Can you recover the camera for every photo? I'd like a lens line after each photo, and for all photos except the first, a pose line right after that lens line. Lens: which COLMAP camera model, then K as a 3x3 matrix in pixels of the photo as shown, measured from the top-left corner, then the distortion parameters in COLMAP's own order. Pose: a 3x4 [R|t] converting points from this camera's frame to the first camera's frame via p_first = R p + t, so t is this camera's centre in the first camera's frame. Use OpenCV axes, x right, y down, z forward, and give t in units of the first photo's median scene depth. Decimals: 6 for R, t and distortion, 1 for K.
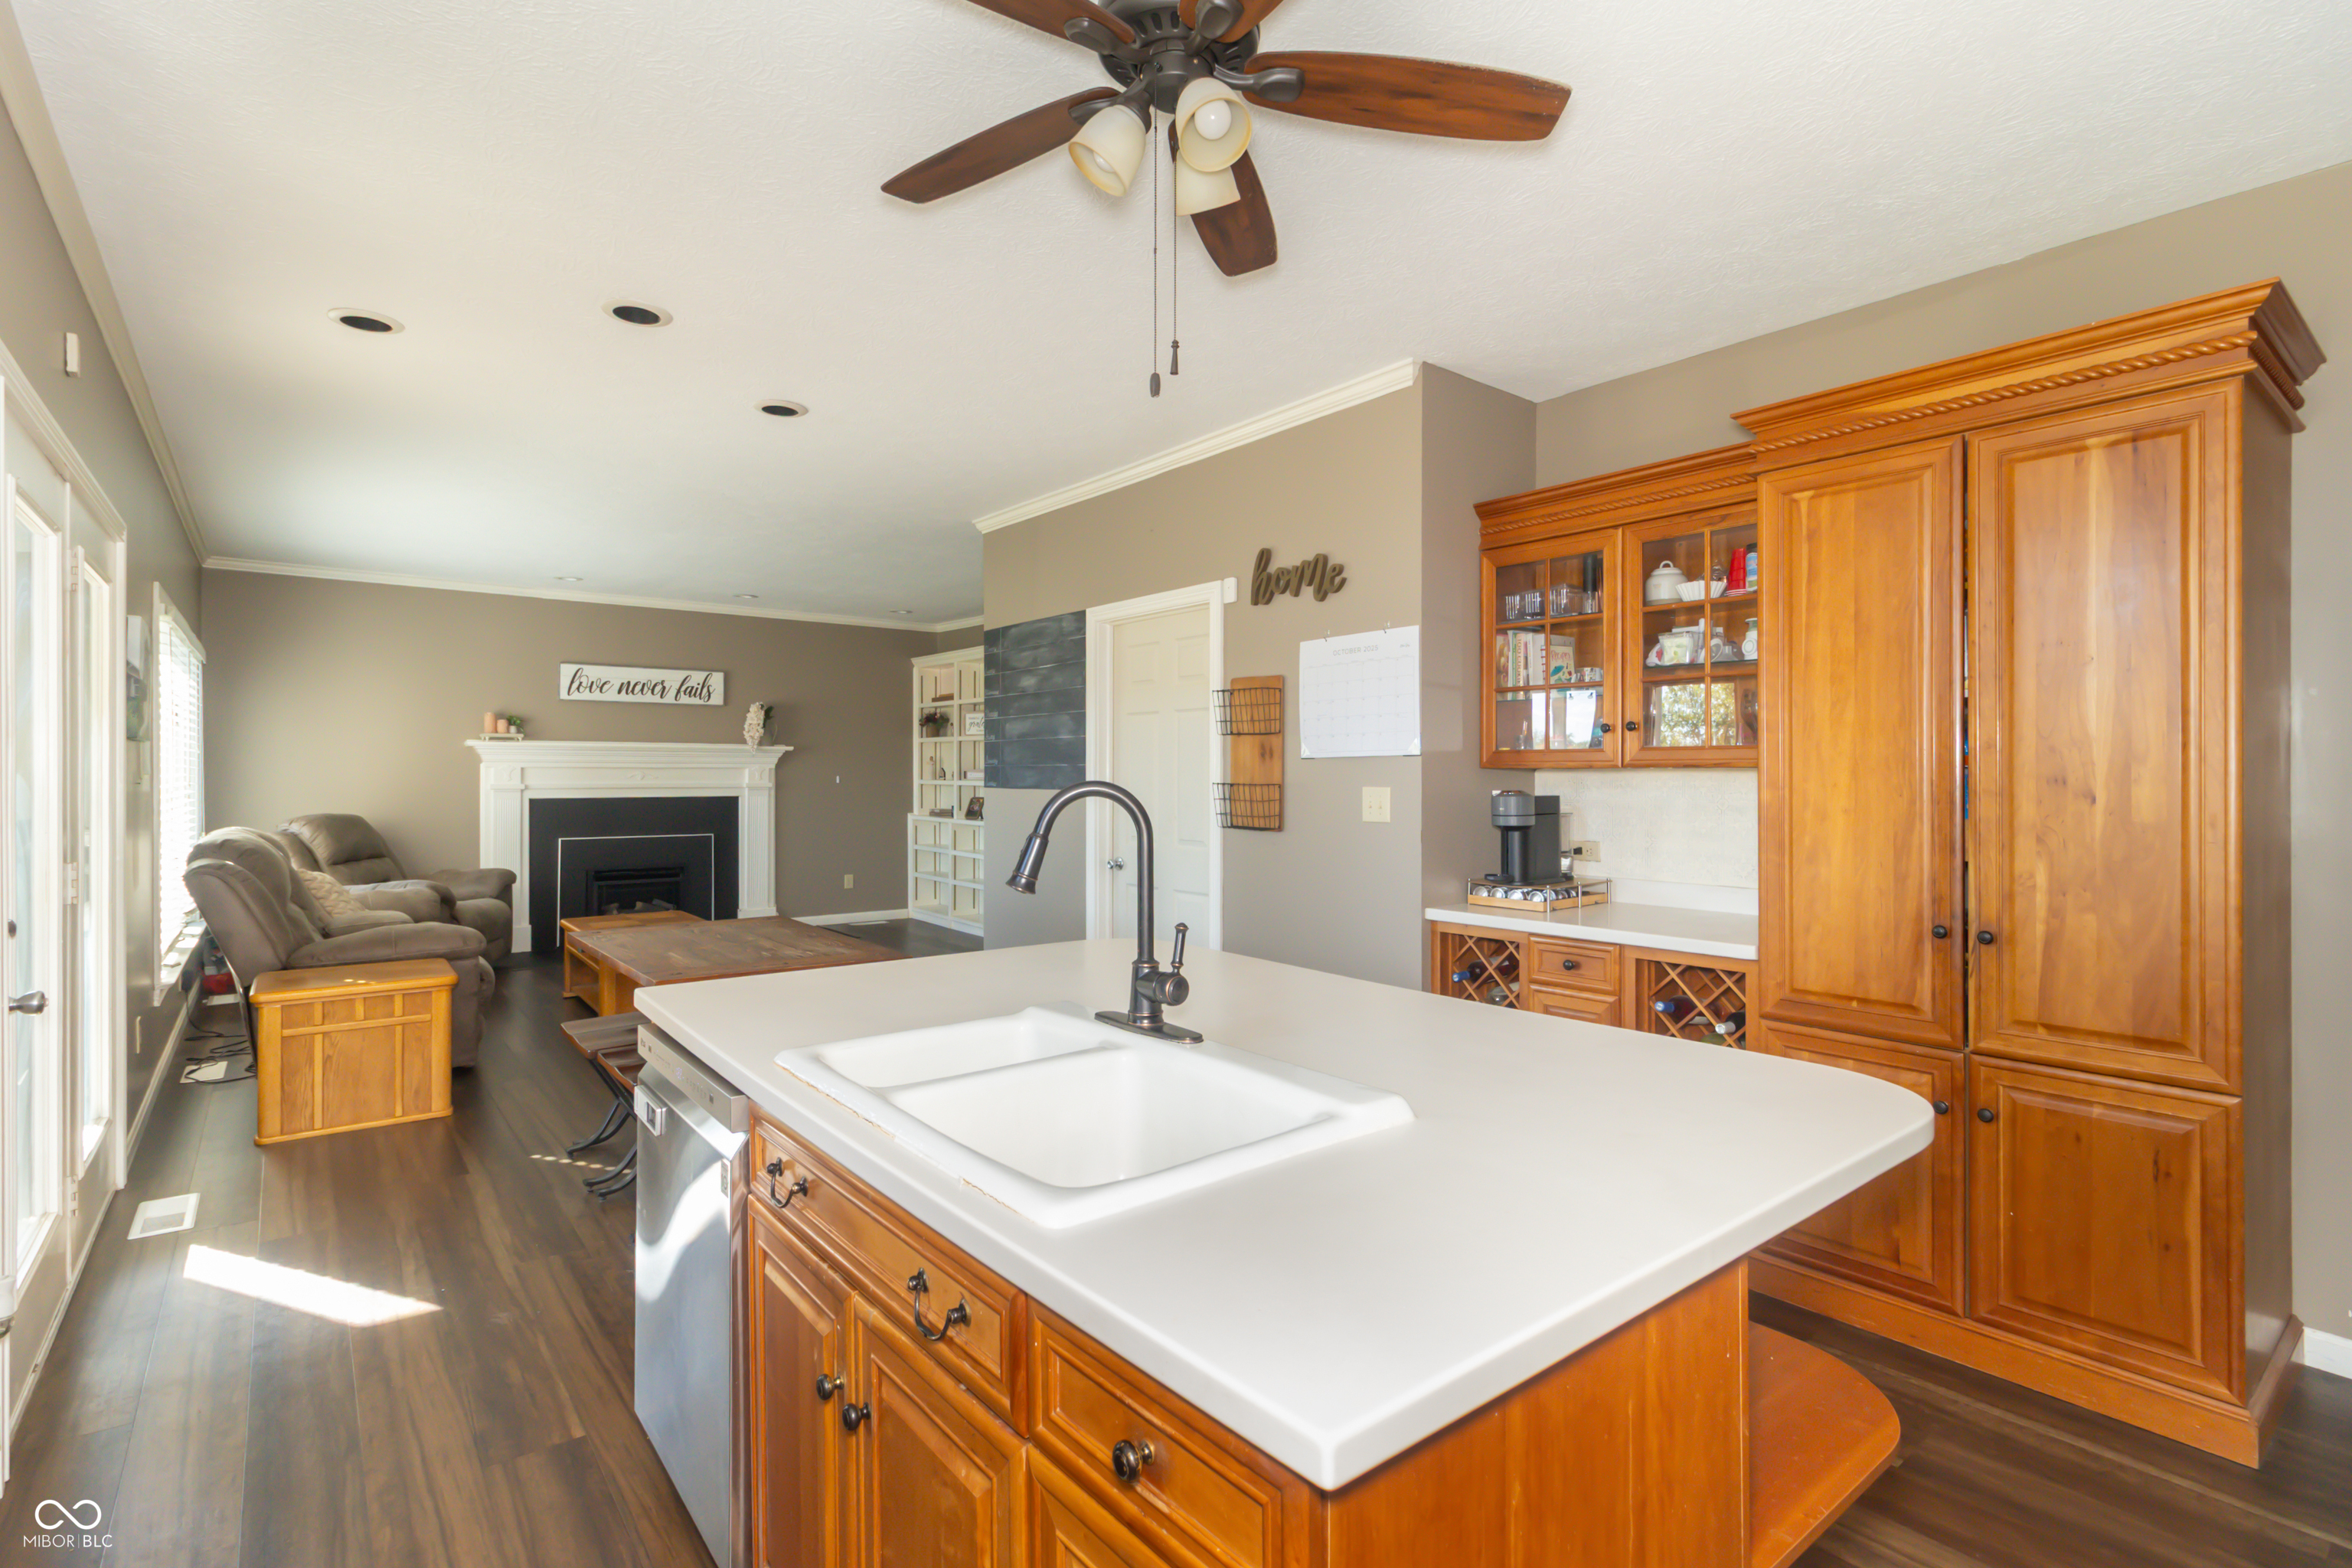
lens RADIAL K [[1091.4, 0, 1174.9], [0, 1091.4, 777.1], [0, 0, 1]] dist [-0.004571, 0.000874]
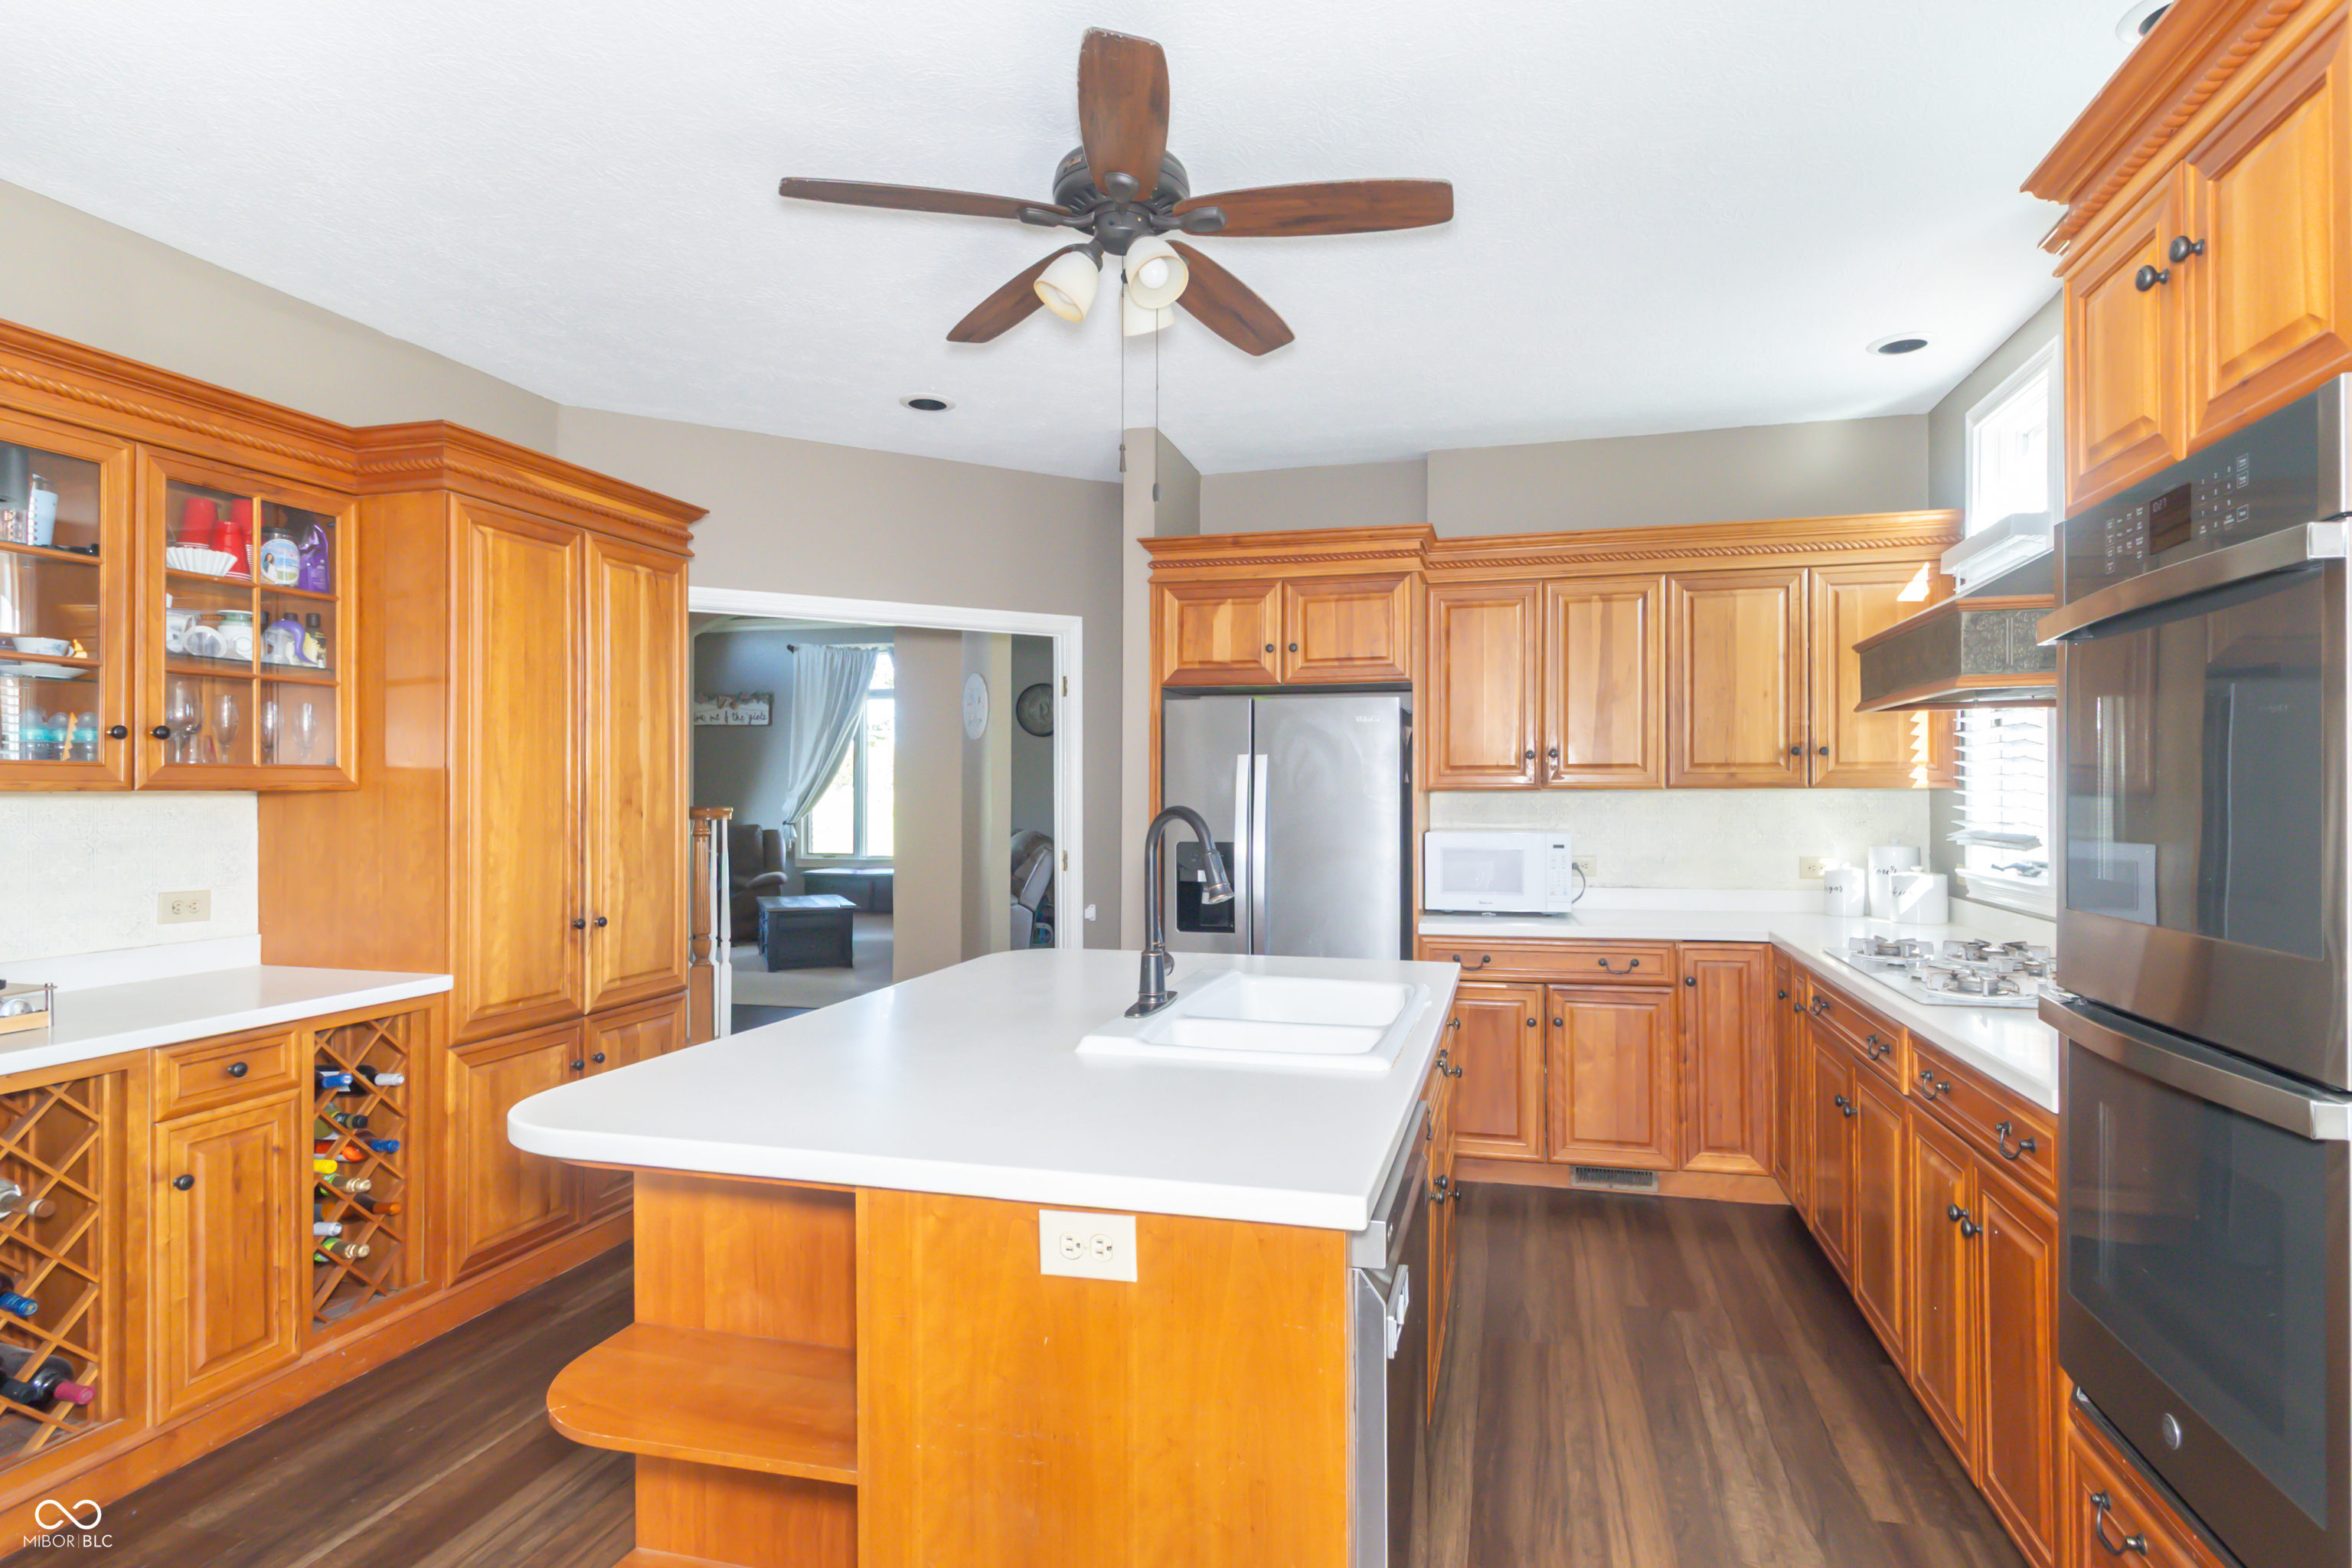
lens RADIAL K [[1210.8, 0, 1192.7], [0, 1210.8, 786.1], [0, 0, 1]] dist [0.001976, 0.000228]
pose [[-0.585425, 0.001400, 0.810725, -0.764283], [0.000919, 0.999999, -0.001063, -0.011417], [-0.810726, 0.000123, -0.585426, 1.134417]]
